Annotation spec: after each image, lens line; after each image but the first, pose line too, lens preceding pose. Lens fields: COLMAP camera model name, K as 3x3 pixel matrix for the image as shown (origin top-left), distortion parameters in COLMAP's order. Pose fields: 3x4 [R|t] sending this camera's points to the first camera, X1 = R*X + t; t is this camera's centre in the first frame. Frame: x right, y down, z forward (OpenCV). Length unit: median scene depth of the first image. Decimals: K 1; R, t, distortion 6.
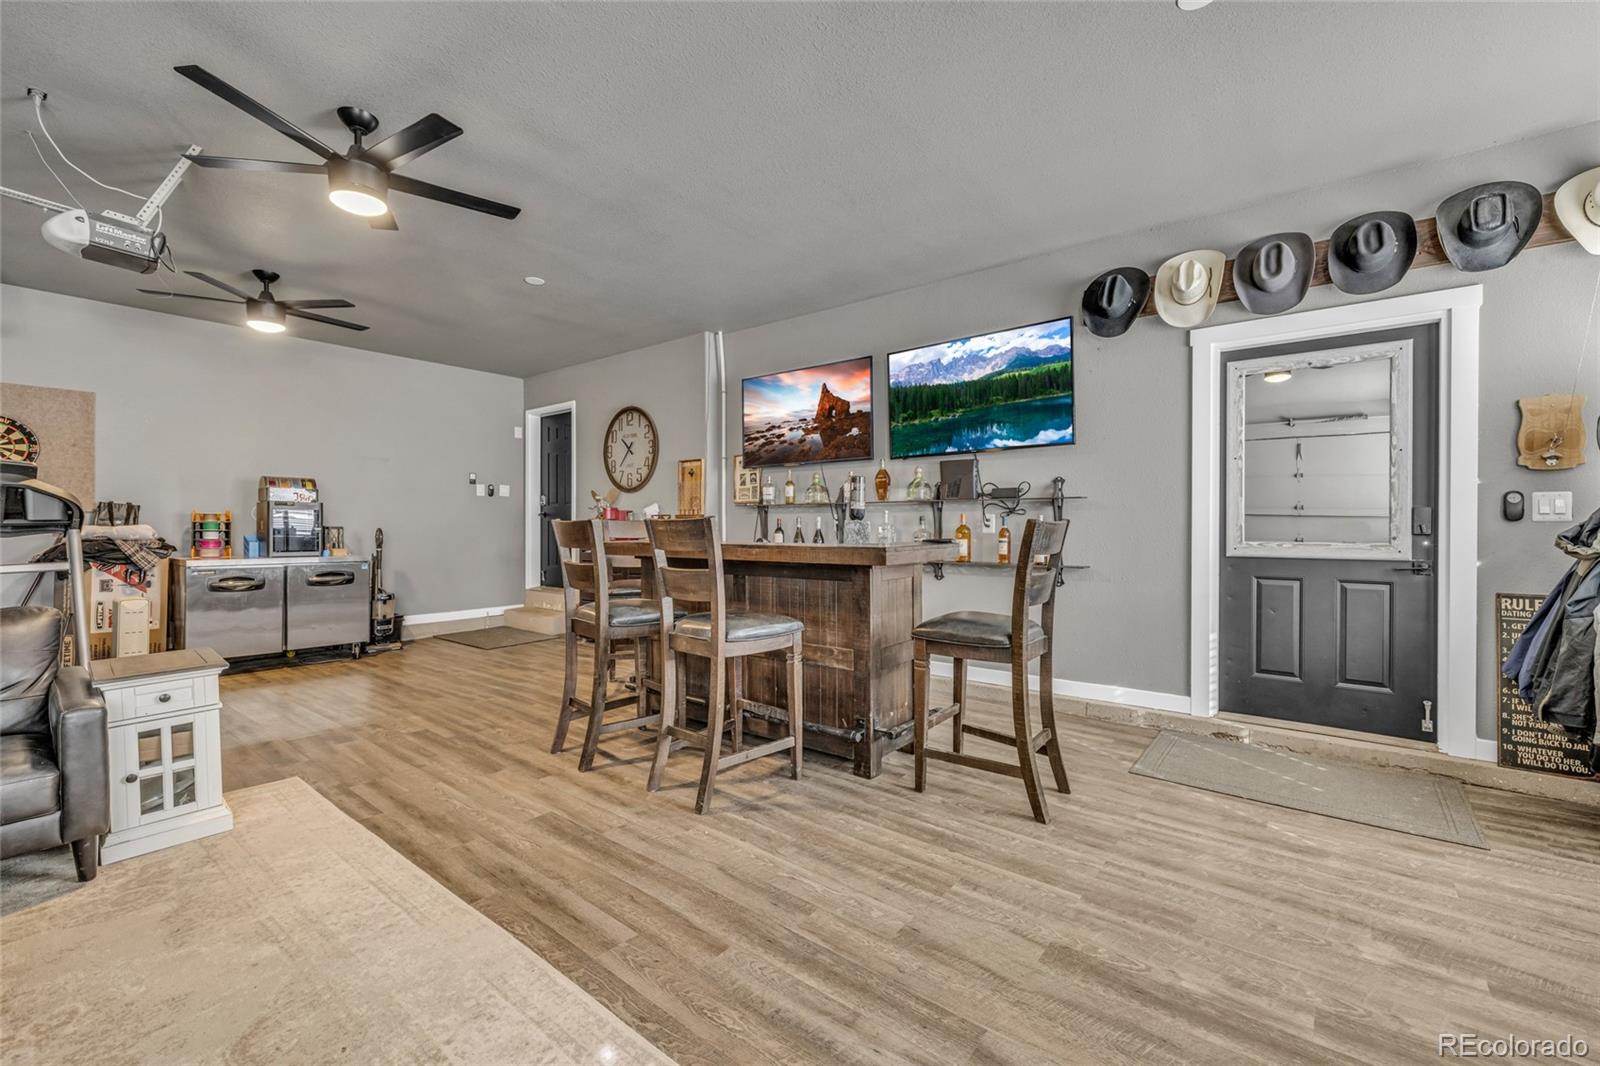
lens RADIAL K [[667.3, 0, 810.5], [0, 667.3, 529.5], [0, 0, 1]] dist [0.002454, 0.000169]
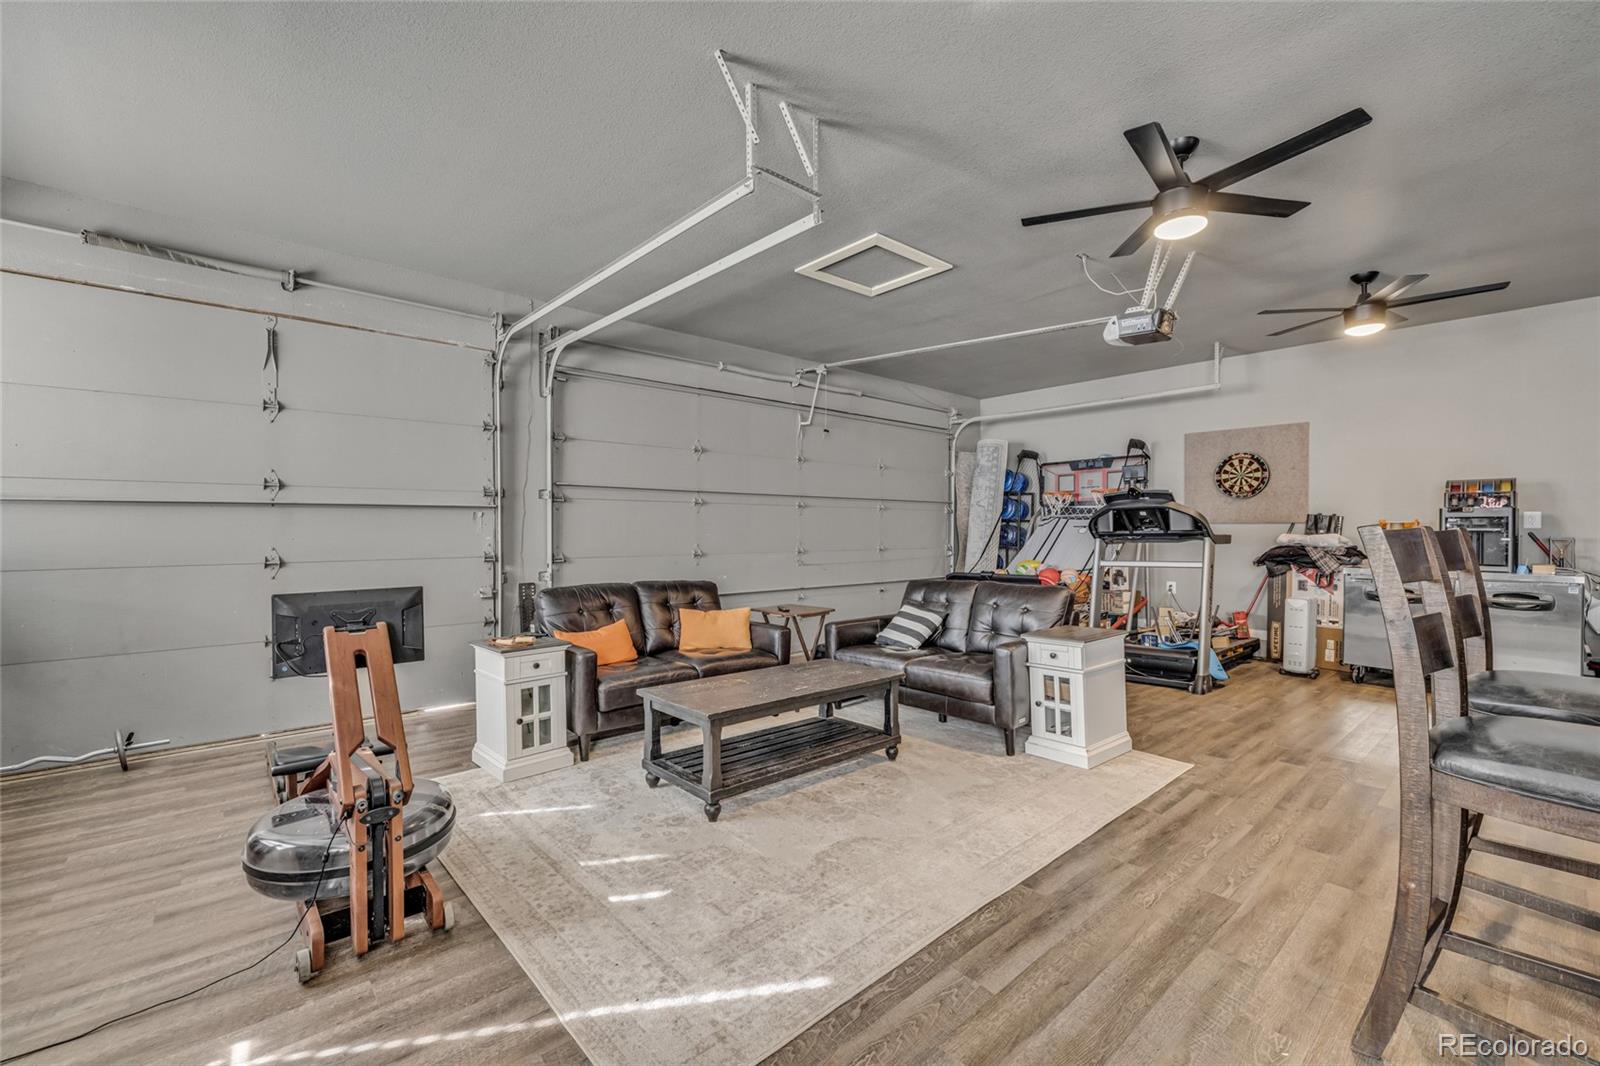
lens RADIAL K [[667.3, 0, 810.9], [0, 667.3, 535.6], [0, 0, 1]] dist [0.002454, 0.000169]
pose [[-0.158197, 0.007691, -0.987378, 0.424602], [-0.009033, 0.999917, 0.009236, -0.011654], [0.987366, 0.010380, -0.158114, 0.568030]]
